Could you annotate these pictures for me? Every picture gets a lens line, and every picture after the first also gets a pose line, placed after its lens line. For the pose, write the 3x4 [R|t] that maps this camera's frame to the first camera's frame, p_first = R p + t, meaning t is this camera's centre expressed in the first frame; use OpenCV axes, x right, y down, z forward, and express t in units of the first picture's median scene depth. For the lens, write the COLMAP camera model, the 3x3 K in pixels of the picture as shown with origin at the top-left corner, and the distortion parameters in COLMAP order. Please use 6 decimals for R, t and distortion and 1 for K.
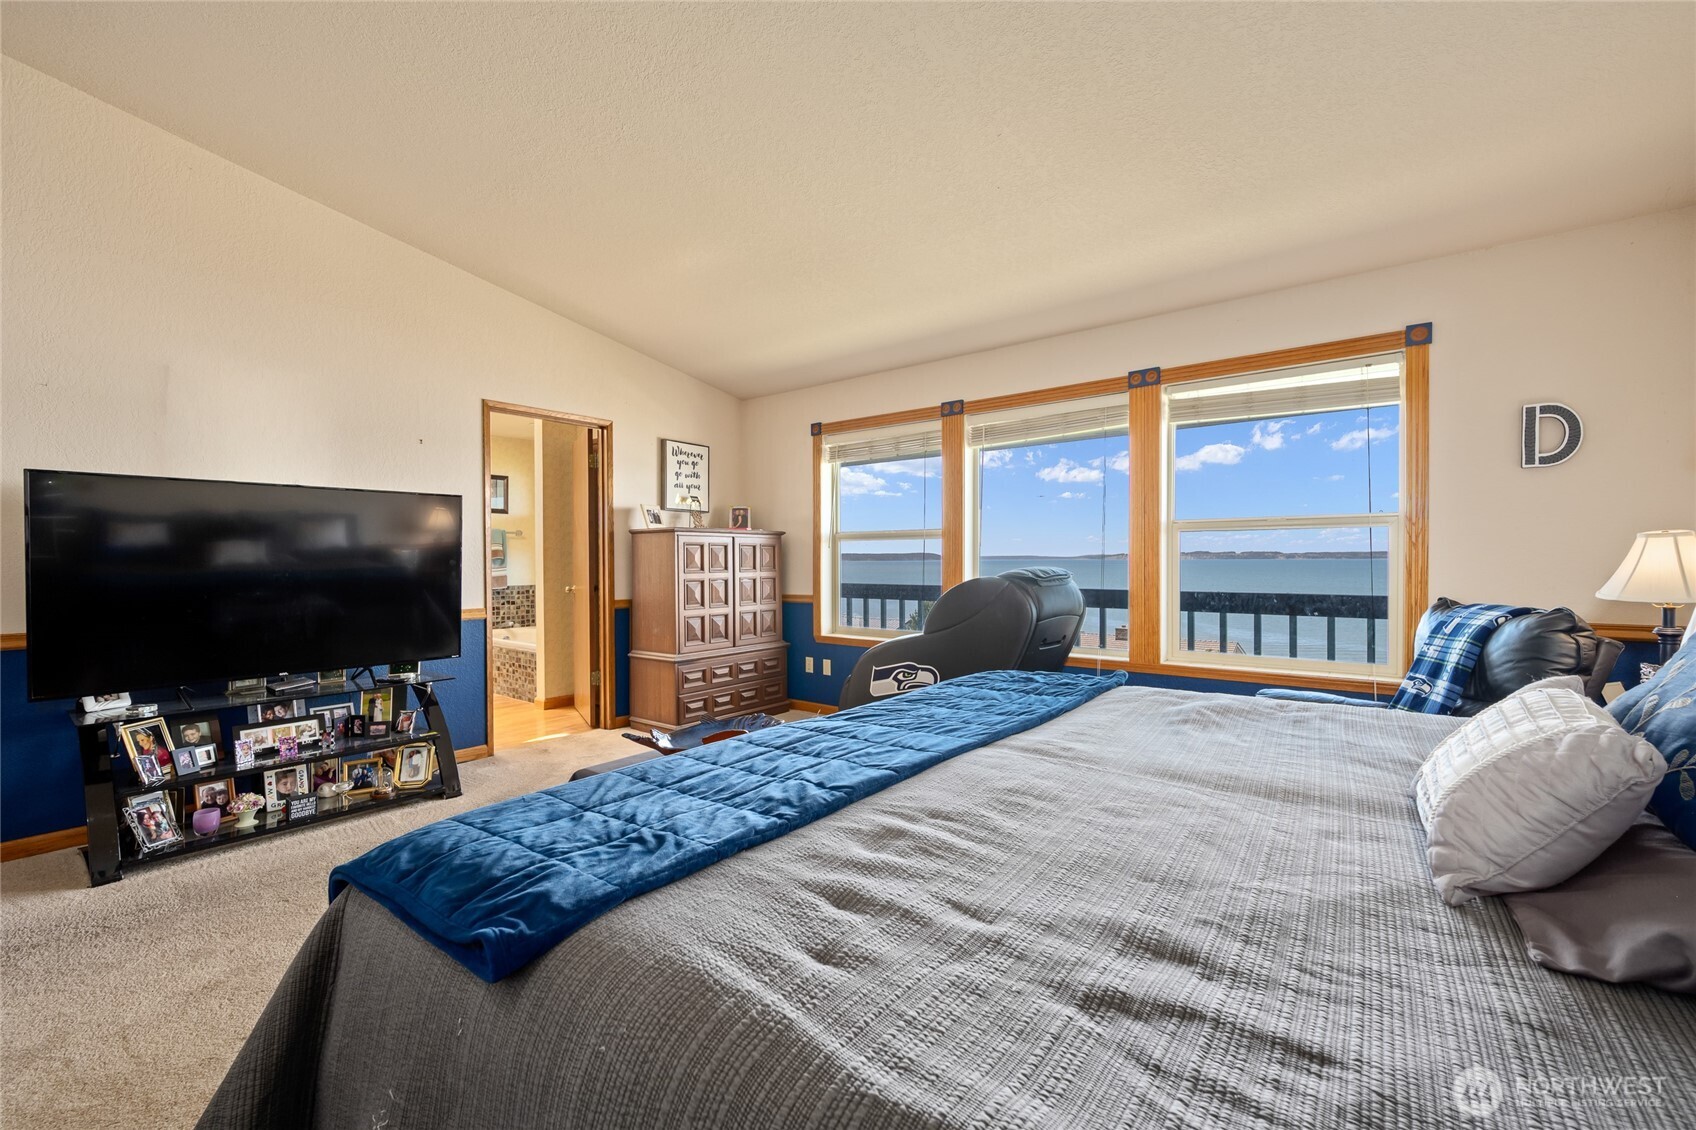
lens RADIAL K [[703.3, 0, 848.0], [0, 703.3, 565.0], [0, 0, 1]] dist [-0.000481, -0.000090]
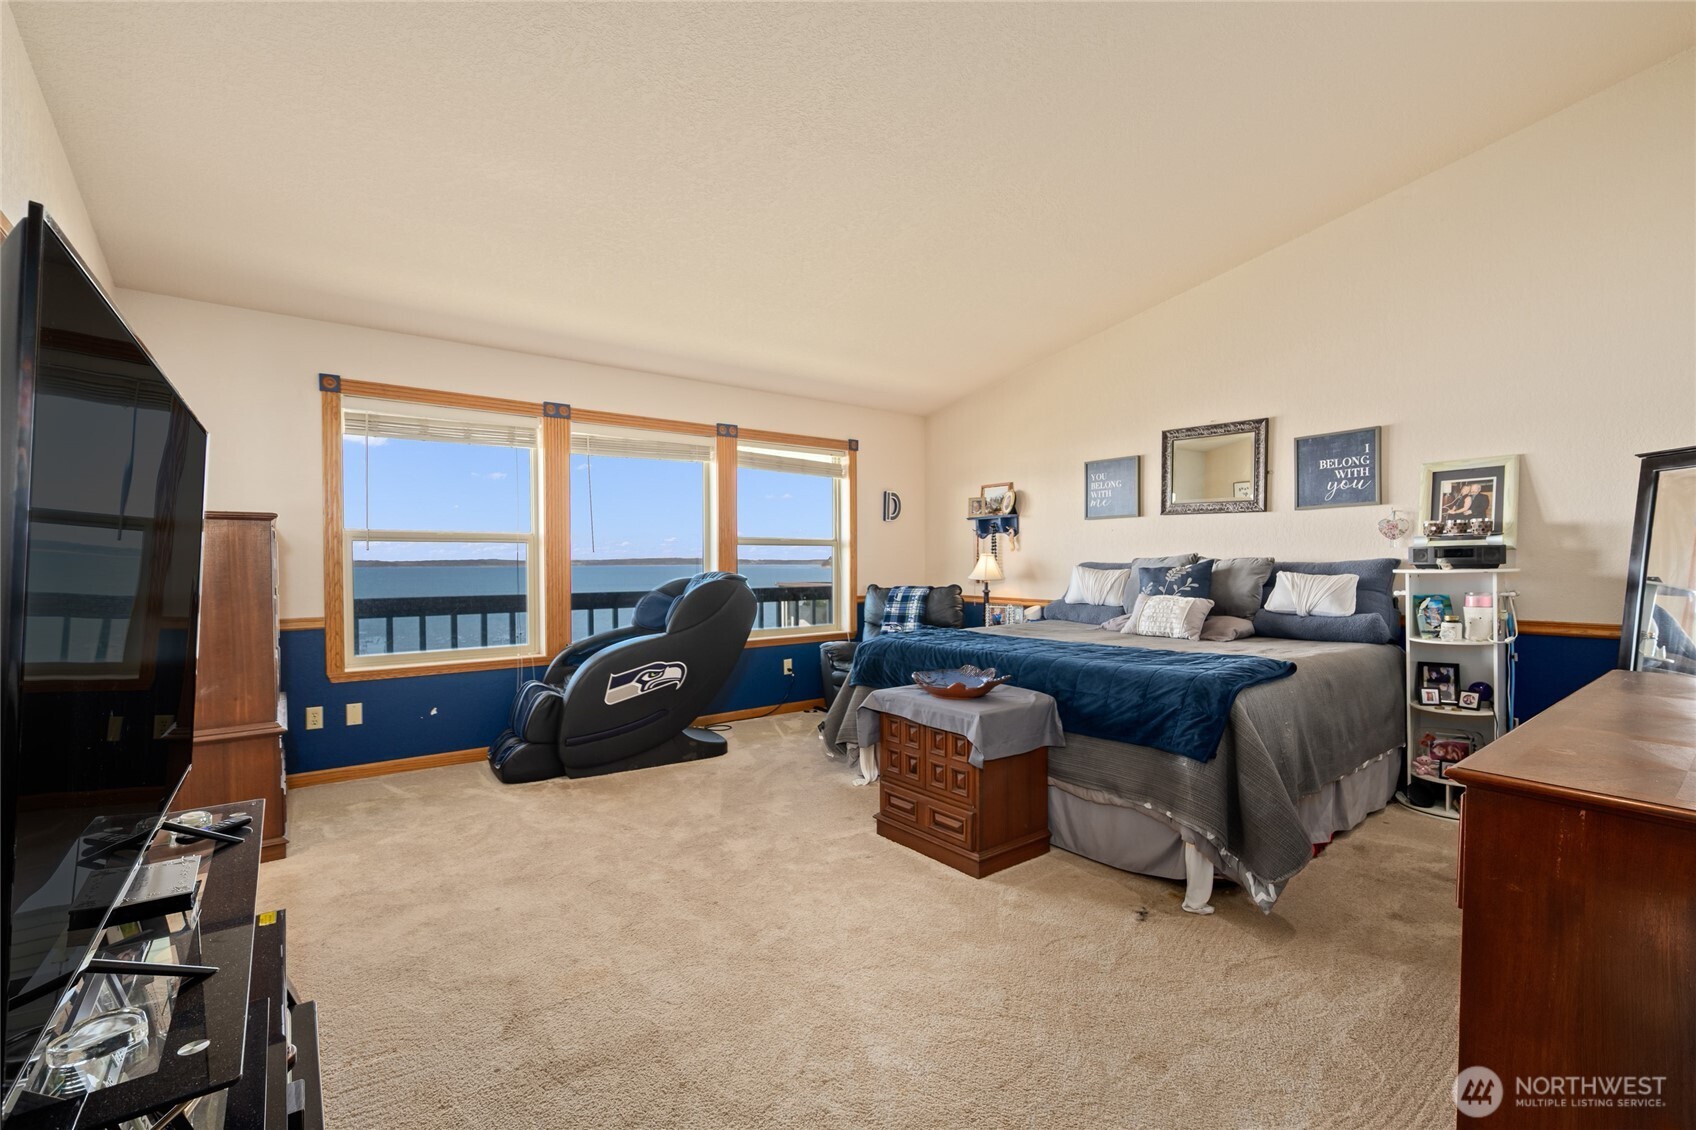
lens RADIAL K [[727.3, 0, 848.0], [0, 727.3, 565.0], [0, 0, 1]] dist [0.001211, 0.000102]
pose [[0.233354, -0.006207, 0.972372, -0.873084], [0.011240, 0.999930, 0.003685, -0.008587], [-0.972327, 0.010069, 0.233408, 0.439698]]
